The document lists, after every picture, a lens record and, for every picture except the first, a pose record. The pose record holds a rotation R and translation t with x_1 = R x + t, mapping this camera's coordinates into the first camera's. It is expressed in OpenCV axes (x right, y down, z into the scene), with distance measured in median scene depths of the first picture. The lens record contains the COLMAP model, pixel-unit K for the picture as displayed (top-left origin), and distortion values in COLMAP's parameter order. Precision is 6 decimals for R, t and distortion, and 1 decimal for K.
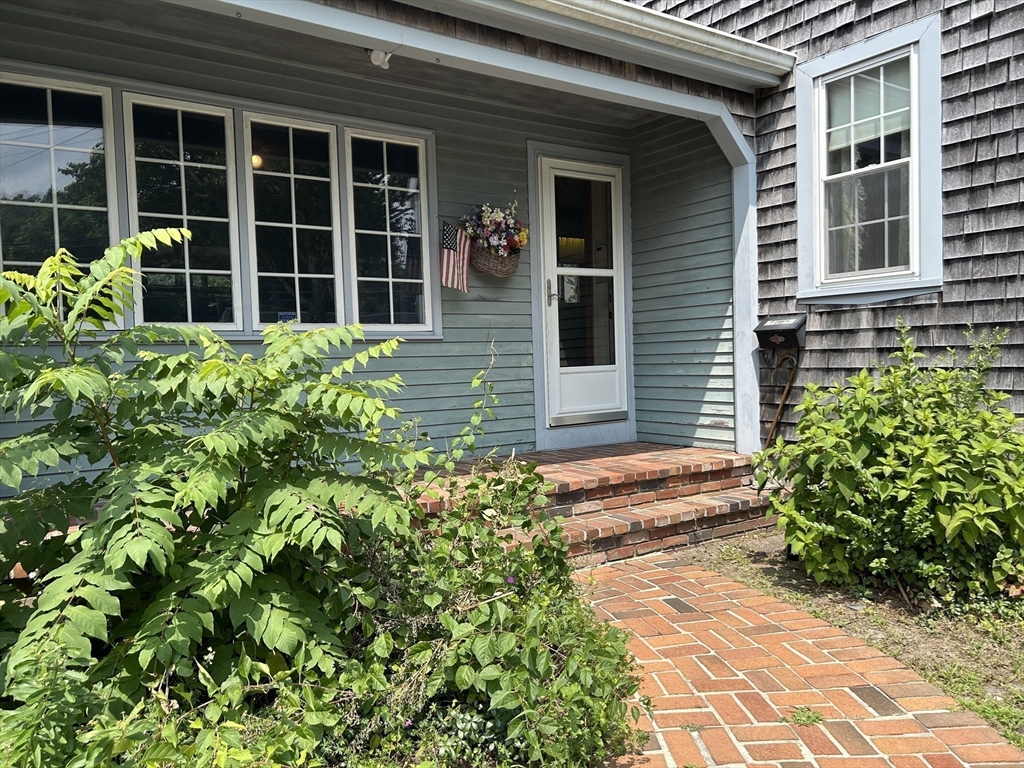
lens RADIAL K [[770.2, 0, 512.0], [0, 770.2, 384.0], [0, 0, 1]] dist [0.097451, -0.129876]
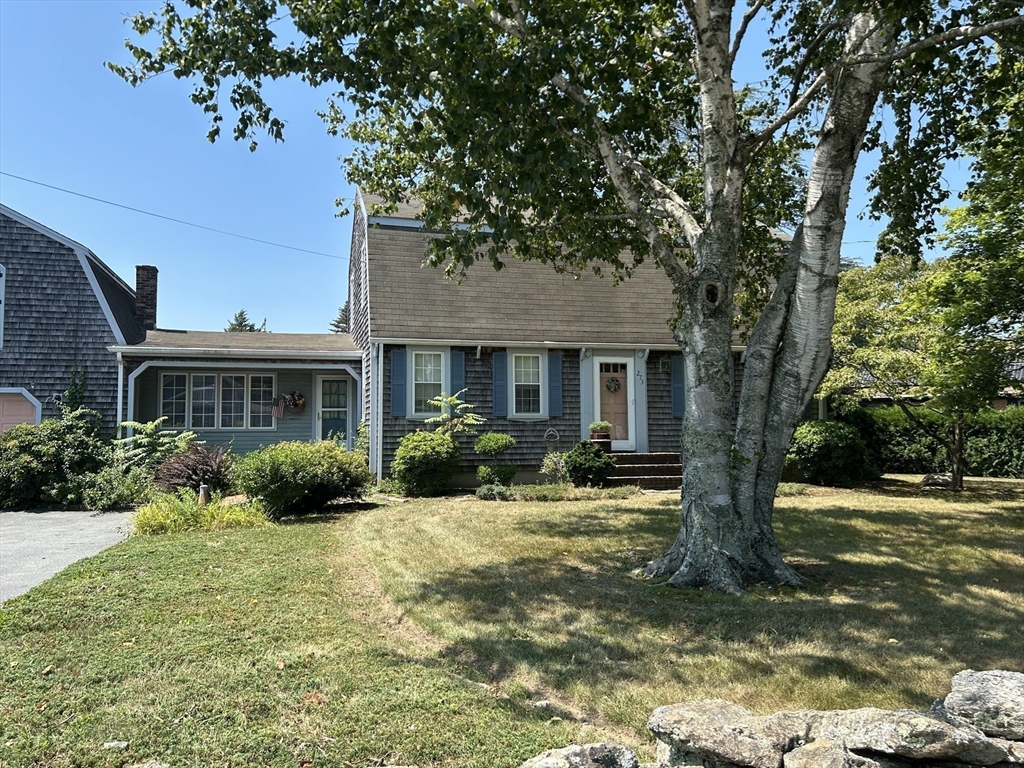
lens RADIAL K [[814.3, 0, 512.0], [0, 814.3, 384.0], [0, 0, 1]] dist [0.065050, -0.072092]
pose [[0.943594, 0.000684, -0.331105, 2.188952], [-0.033539, 0.995052, -0.093524, 0.042745], [0.329402, 0.099354, 0.938948, -2.192302]]
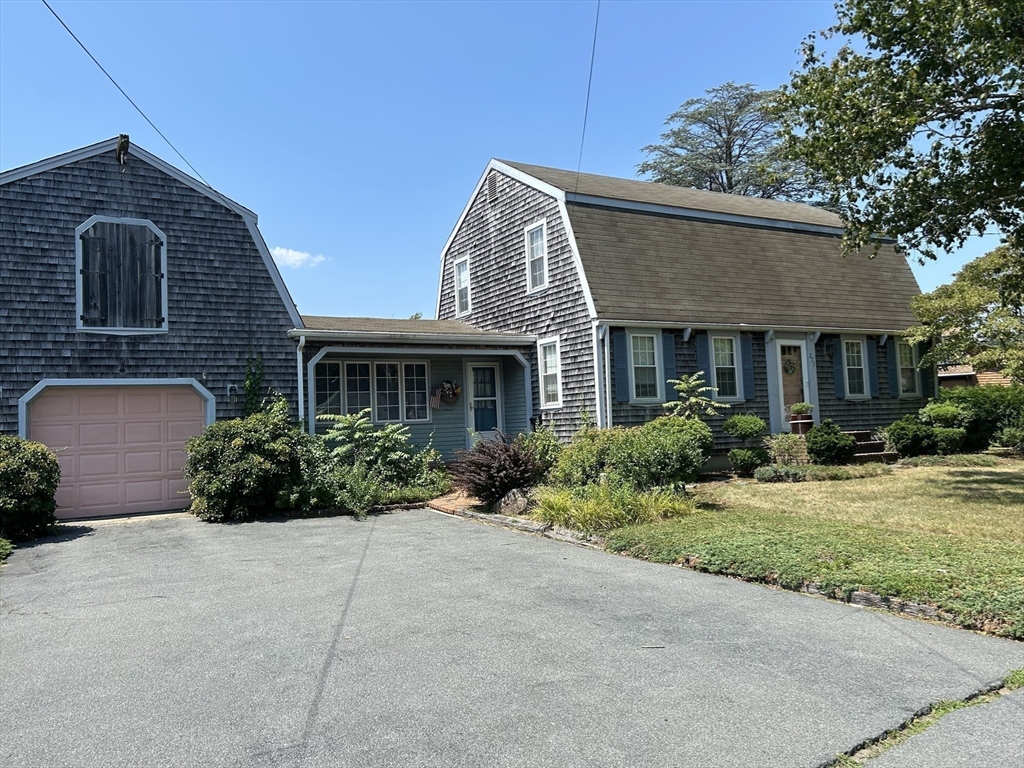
lens RADIAL K [[807.1, 0, 512.0], [0, 807.1, 384.0], [0, 0, 1]] dist [0.059644, -0.062442]
pose [[0.996629, -0.015379, -0.080589, 0.523062], [0.007737, 0.995514, -0.094299, 0.101592], [0.081678, 0.093357, 0.992277, -2.365432]]
